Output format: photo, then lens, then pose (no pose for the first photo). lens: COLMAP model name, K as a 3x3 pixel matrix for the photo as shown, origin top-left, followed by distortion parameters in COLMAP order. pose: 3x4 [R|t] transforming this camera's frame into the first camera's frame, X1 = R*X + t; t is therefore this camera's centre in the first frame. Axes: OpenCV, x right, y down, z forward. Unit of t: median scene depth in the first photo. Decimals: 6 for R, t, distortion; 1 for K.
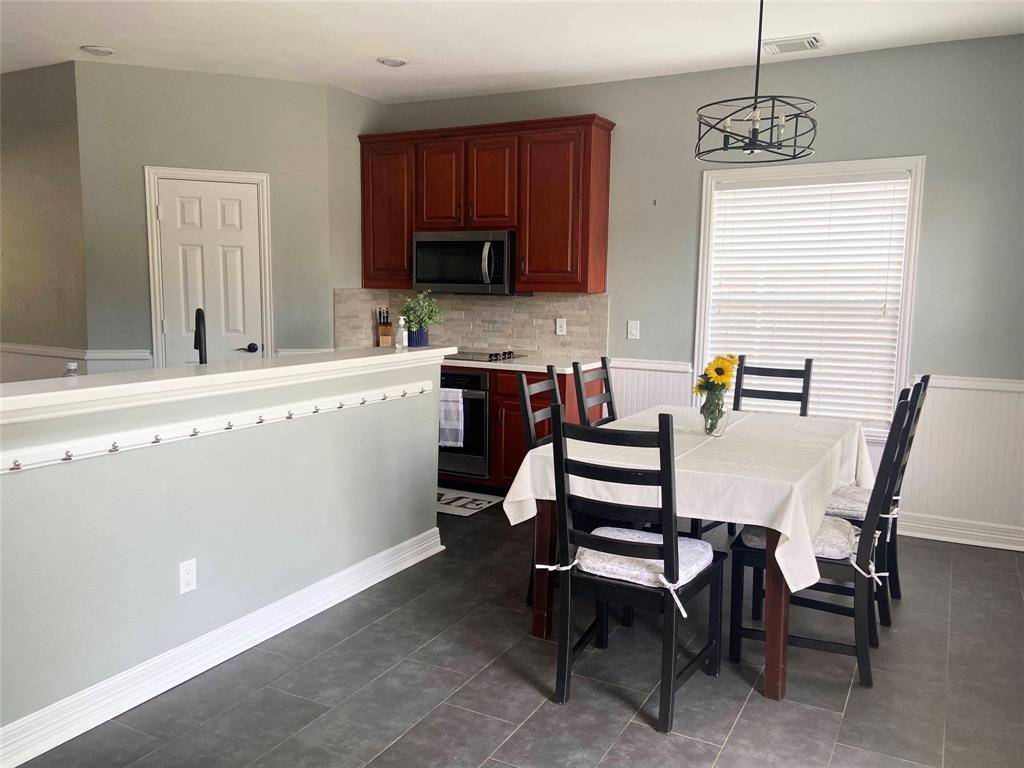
lens RADIAL K [[819.0, 0, 502.9], [0, 819.0, 381.6], [0, 0, 1]] dist [0.054617, -0.006947]
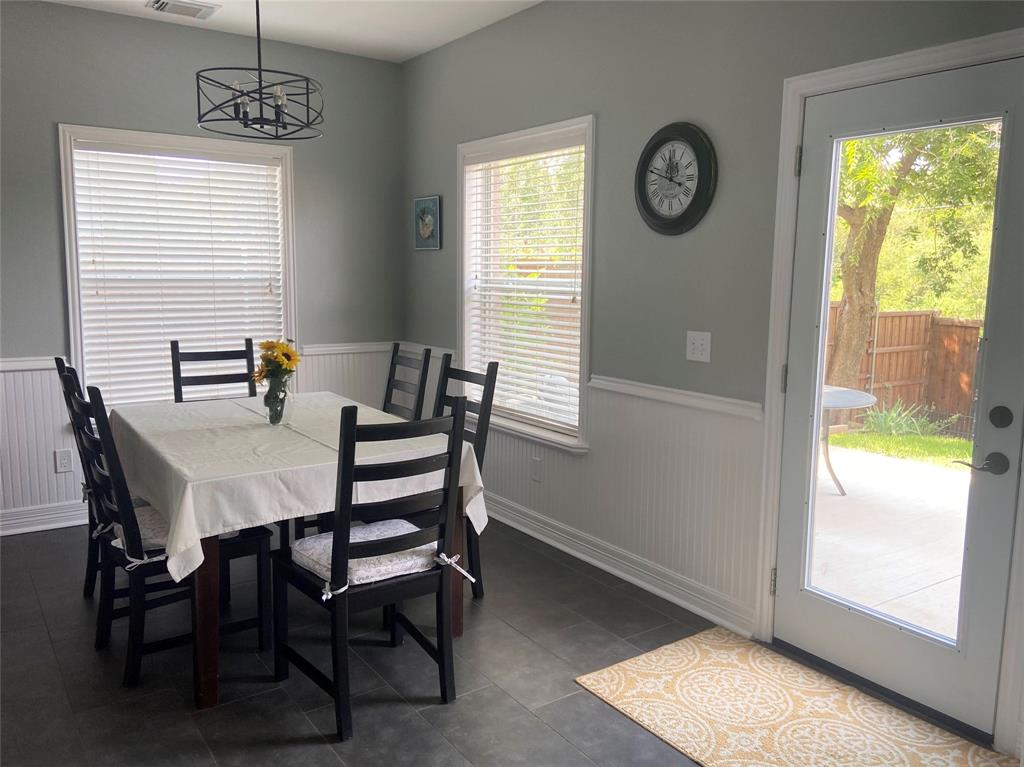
lens RADIAL K [[819.0, 0, 502.9], [0, 819.0, 381.1], [0, 0, 1]] dist [0.054617, -0.006947]
pose [[0.438388, -0.128129, 0.889606, -0.372003], [0.097911, 0.990704, 0.094441, -0.038163], [-0.893437, 0.045700, 0.446859, 0.264803]]
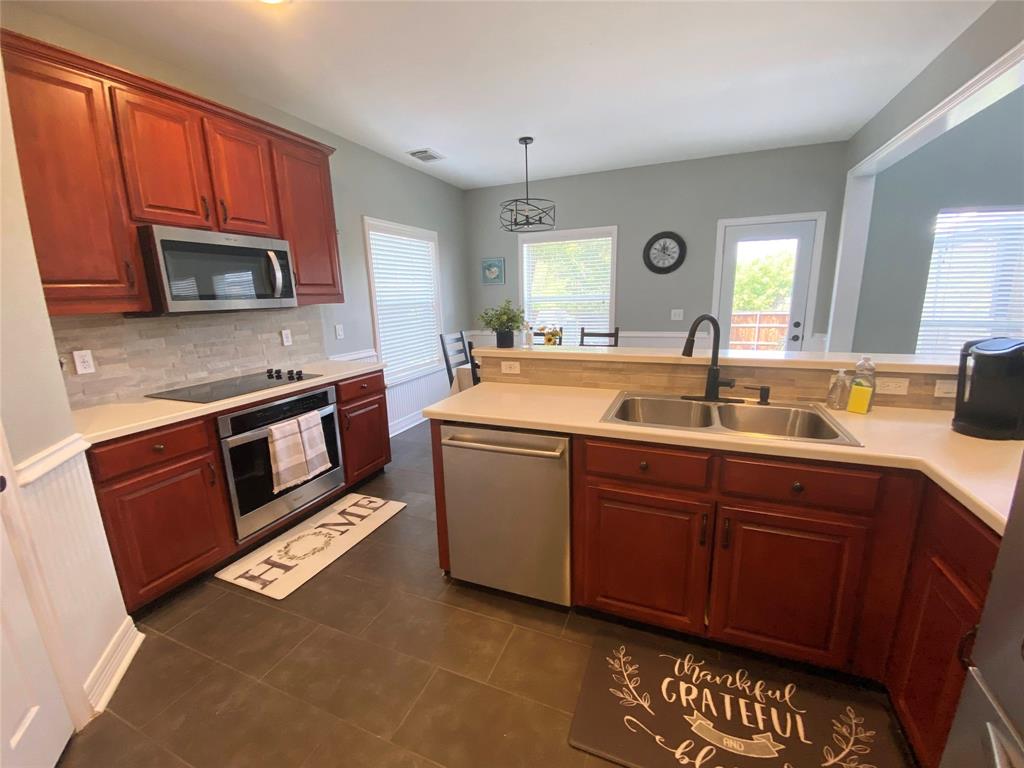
lens RADIAL K [[424.2, 0, 512.0], [0, 424.2, 384.0], [0, 0, 1]] dist [0.018114, -0.021205]
pose [[-0.116656, -0.214110, 0.969819, -0.634157], [0.142441, 0.962784, 0.229691, -0.116501], [-0.982905, 0.164937, -0.081817, 0.941961]]
